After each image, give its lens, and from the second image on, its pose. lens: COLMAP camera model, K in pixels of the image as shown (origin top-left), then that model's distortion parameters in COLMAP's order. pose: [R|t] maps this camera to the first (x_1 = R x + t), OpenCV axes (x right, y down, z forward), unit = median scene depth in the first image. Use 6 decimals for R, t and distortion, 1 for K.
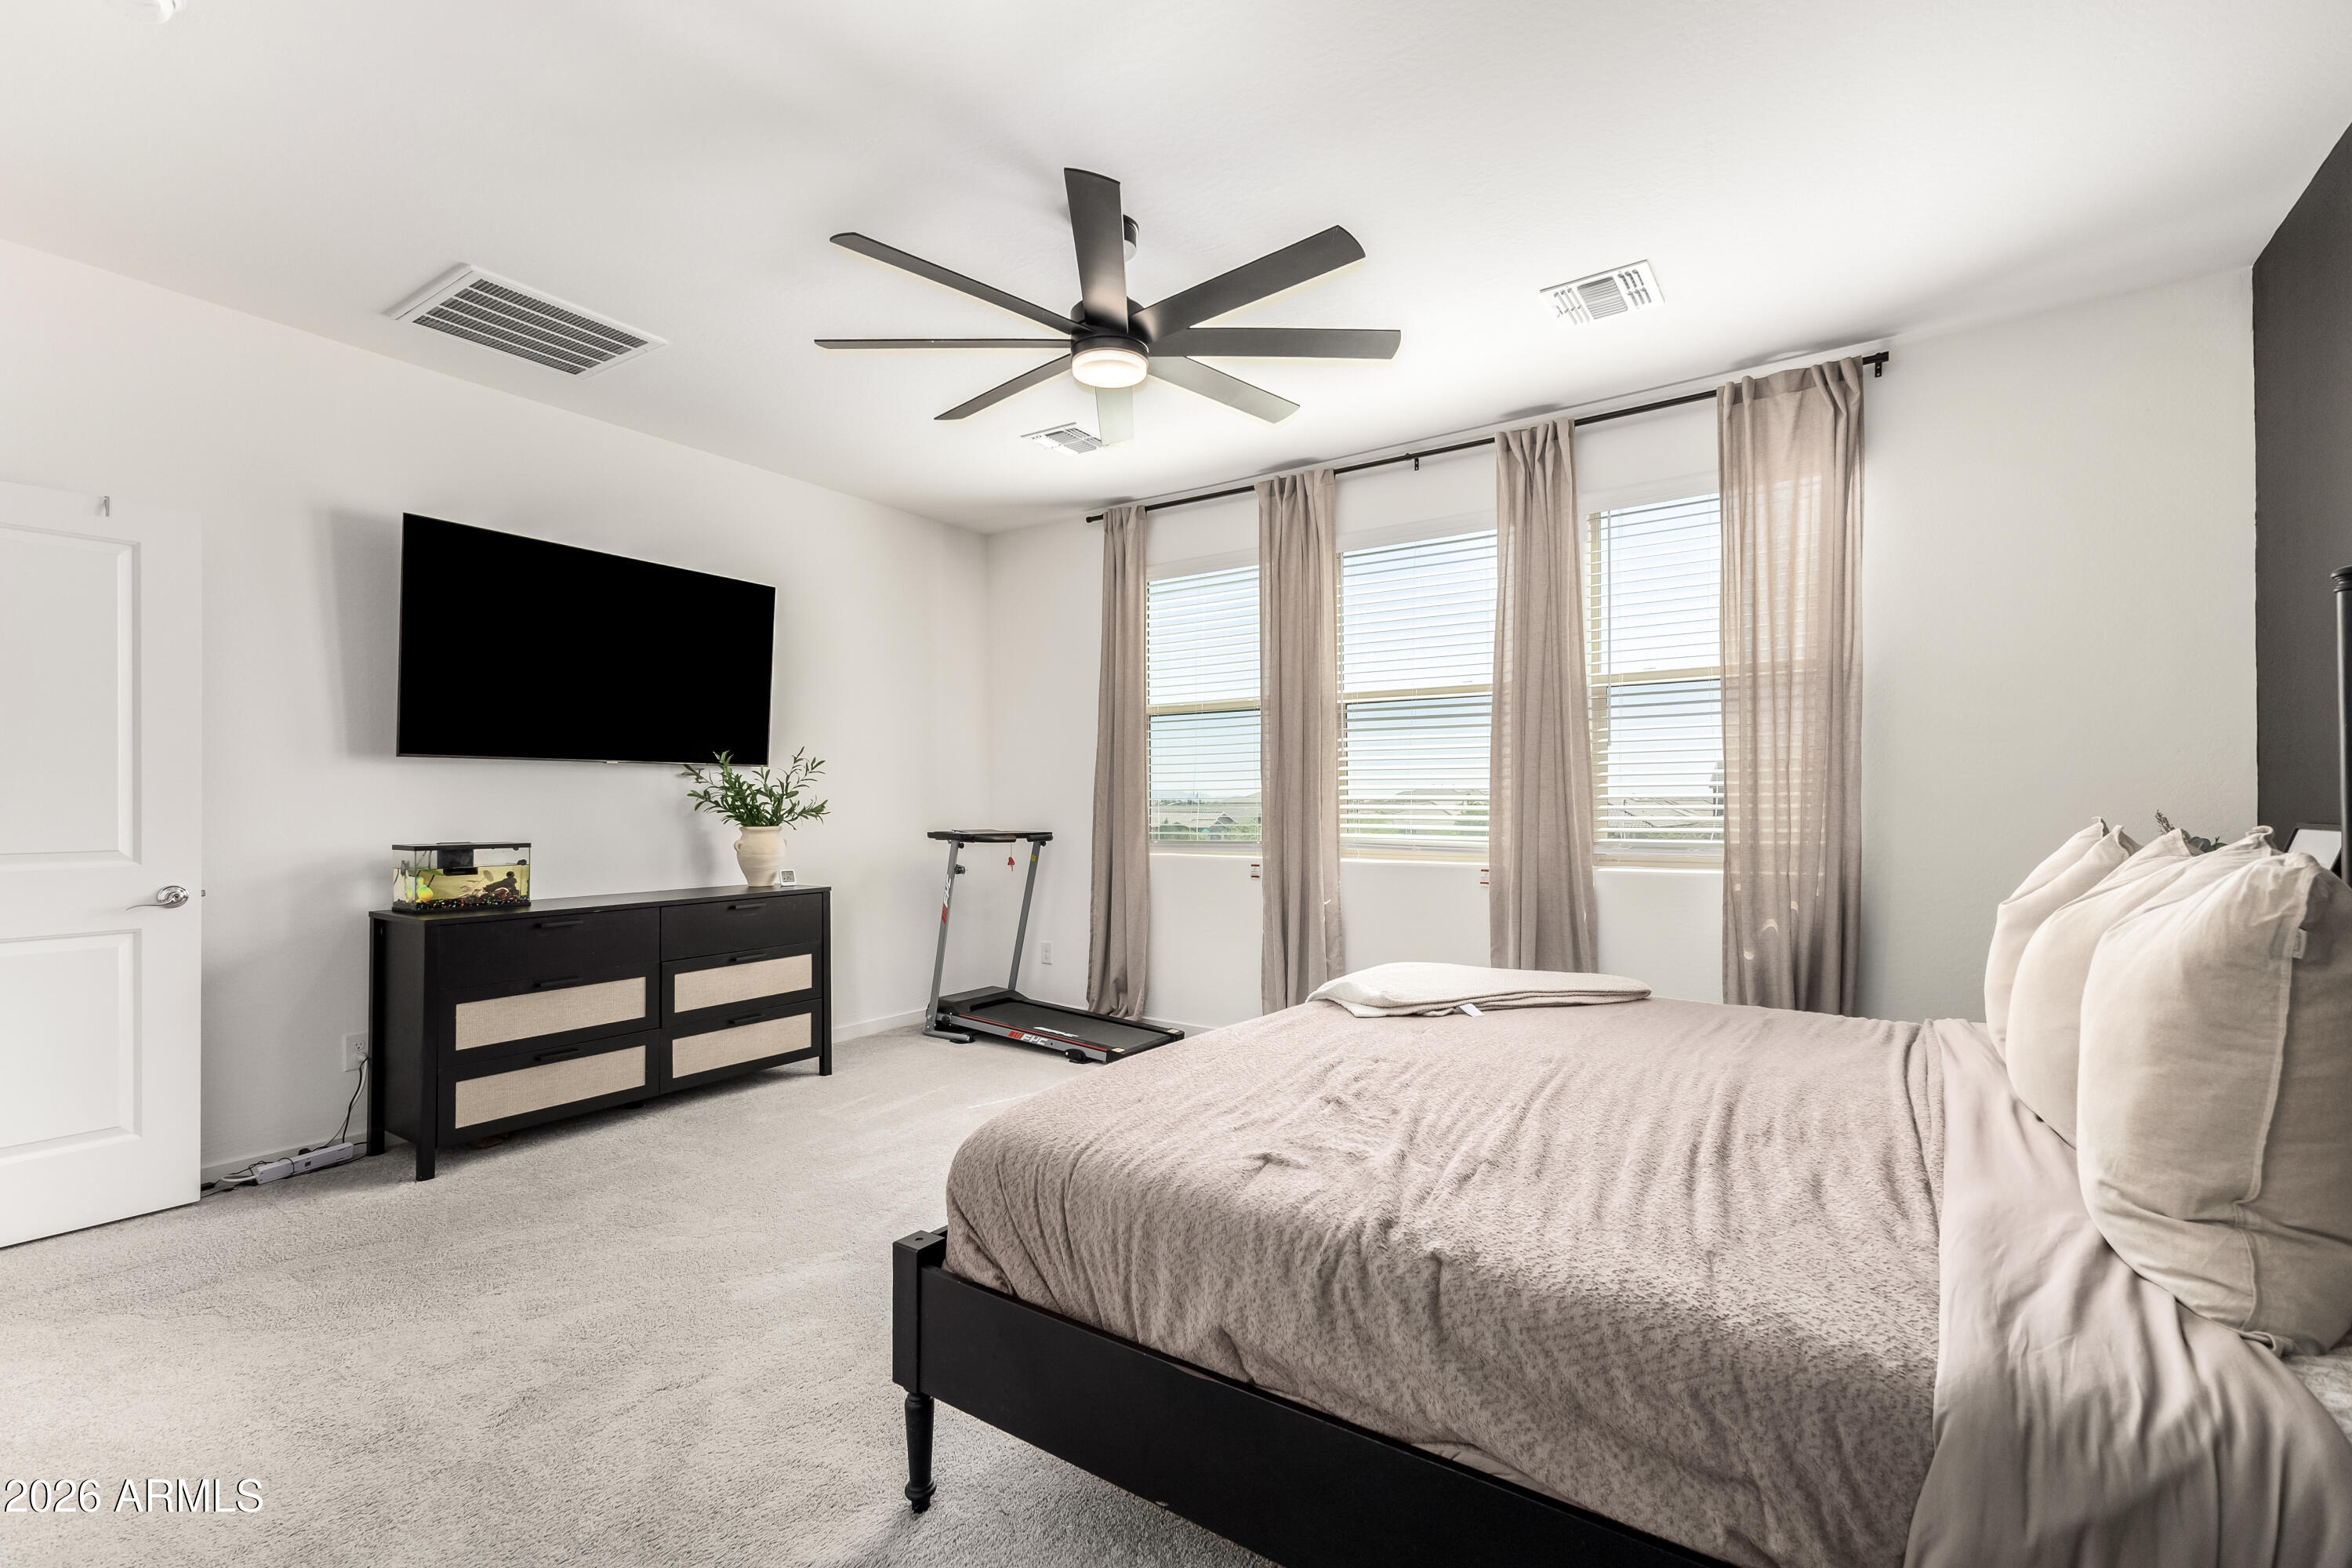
lens RADIAL K [[1022.2, 0, 1198.9], [0, 1022.2, 803.2], [0, 0, 1]] dist [0.008249, 0.000560]
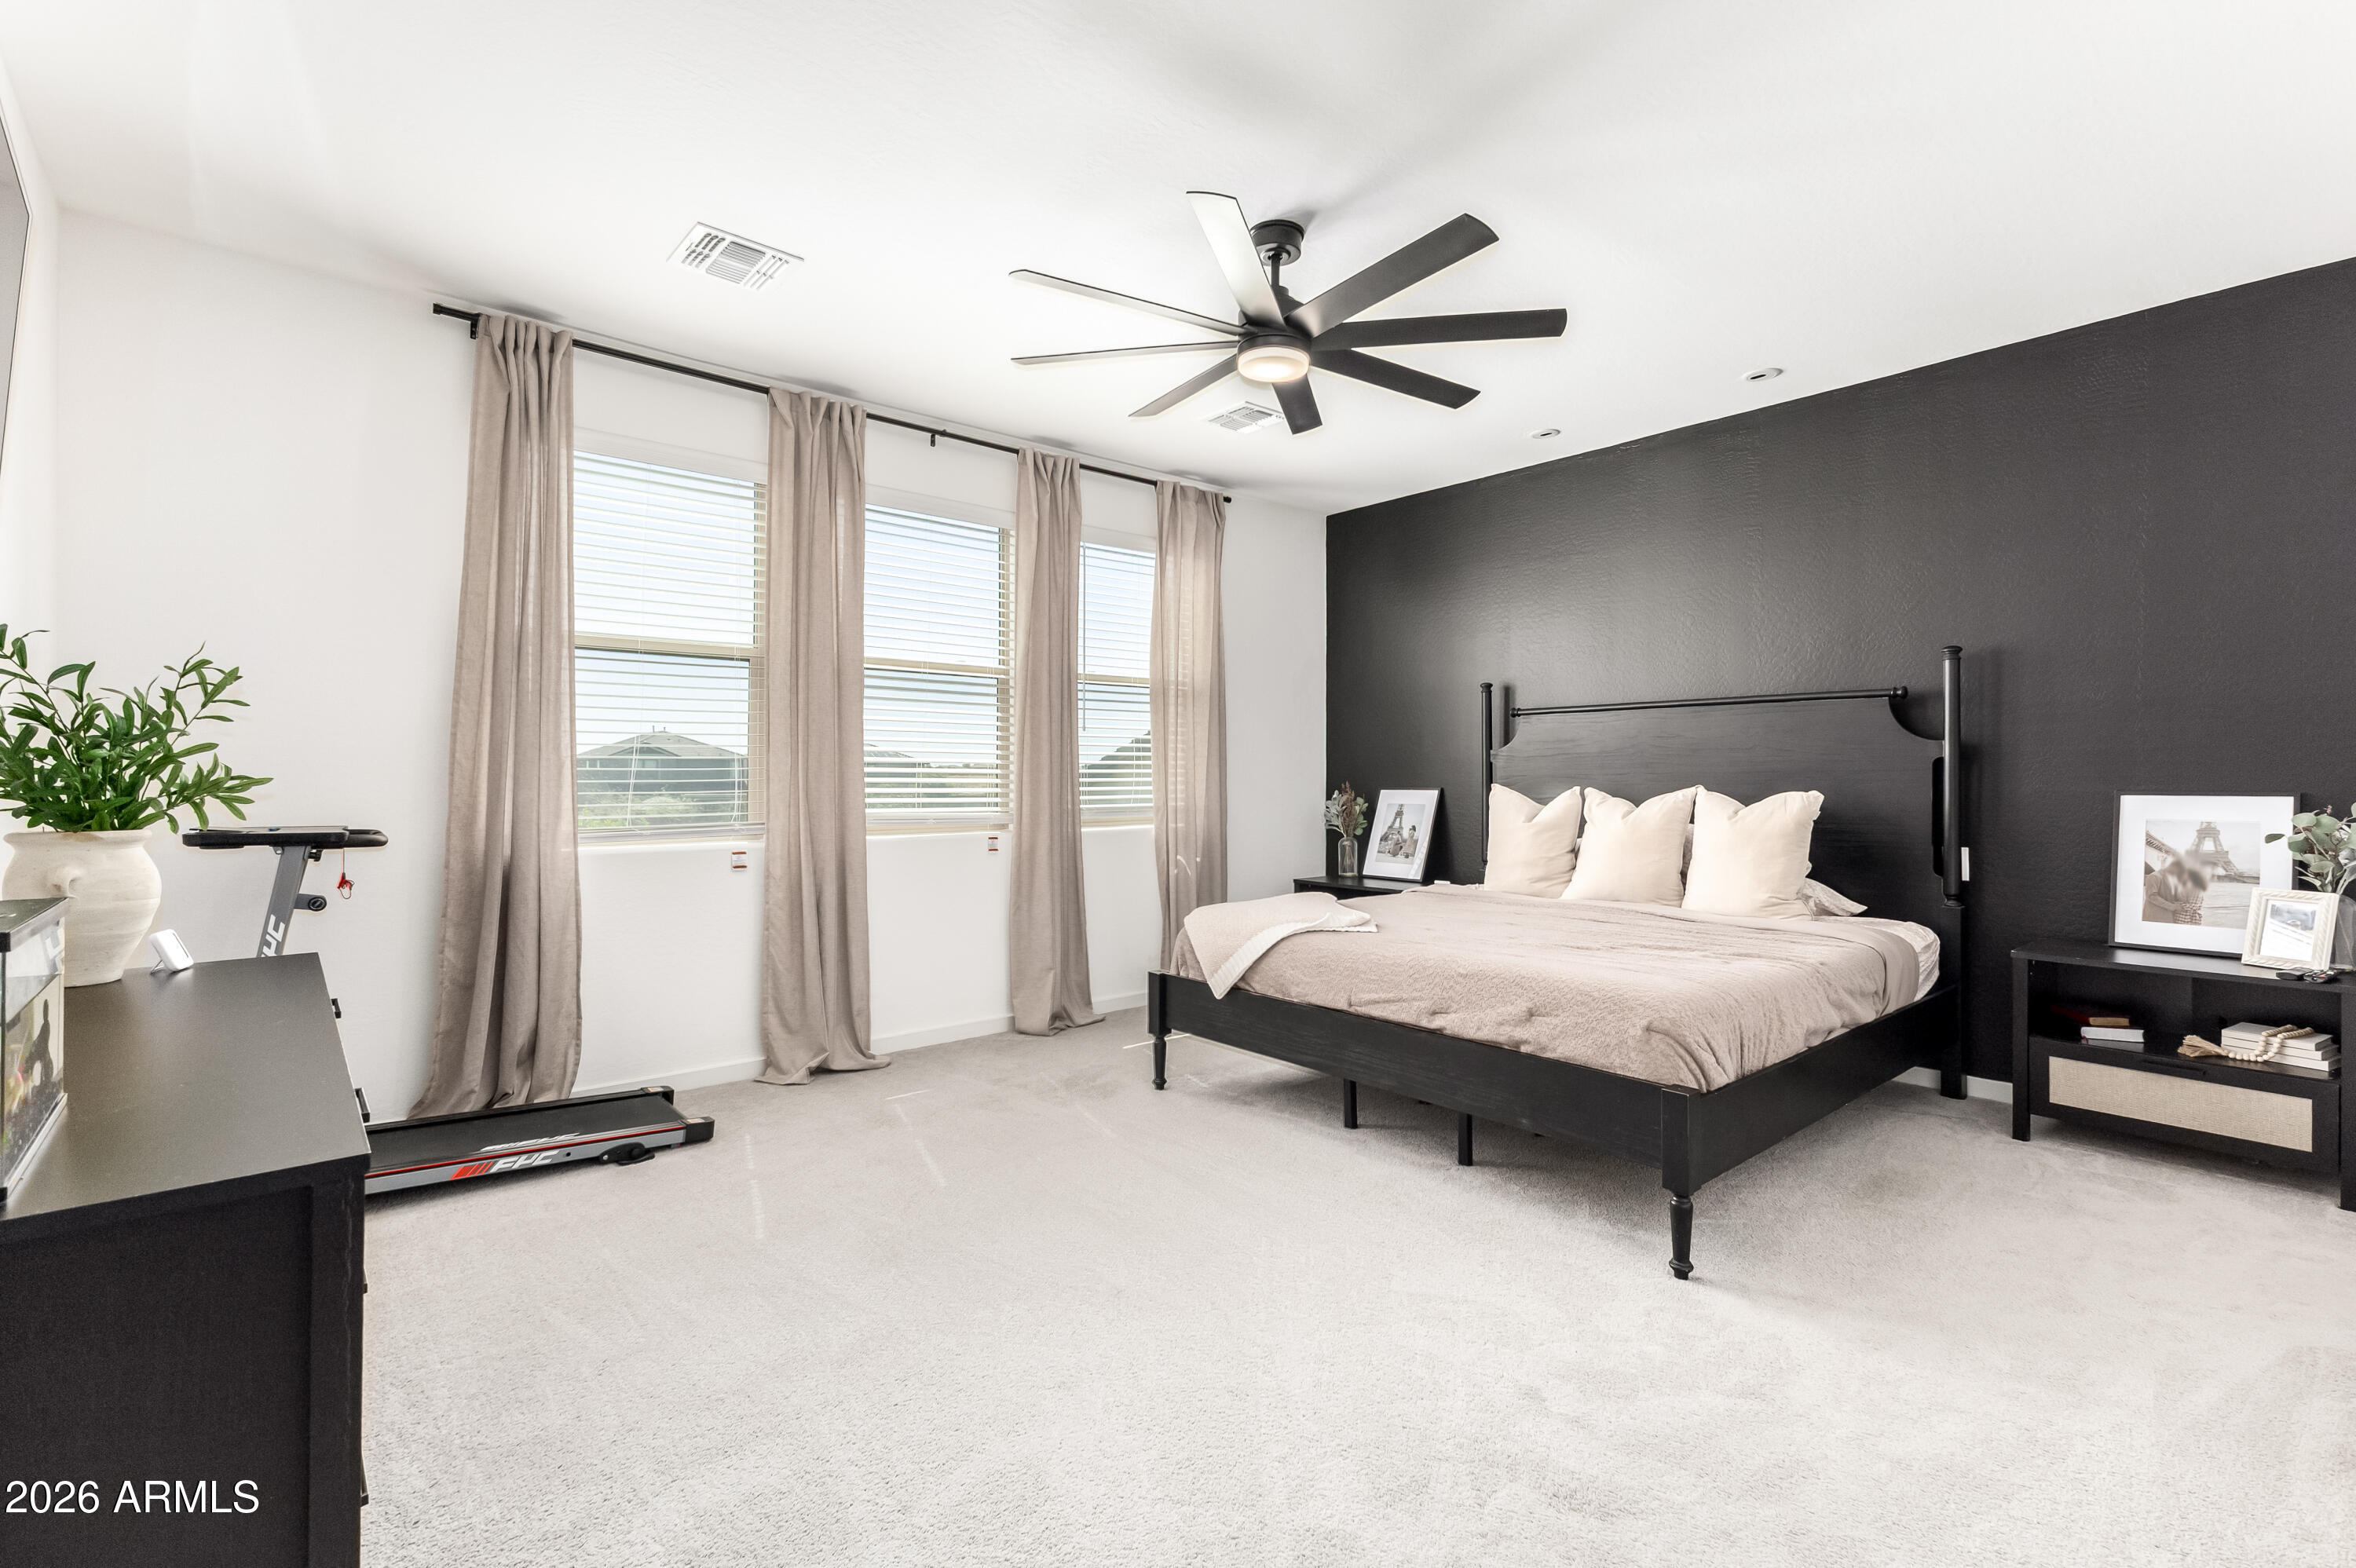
lens RADIAL K [[1023.8, 0, 1192.6], [0, 1023.8, 773.3], [0, 0, 1]] dist [0.008249, 0.000560]
pose [[0.265275, 0.004694, 0.964161, -0.671403], [0.000197, 0.999988, -0.004923, 0.002708], [-0.964173, 0.001496, 0.265271, 0.470512]]
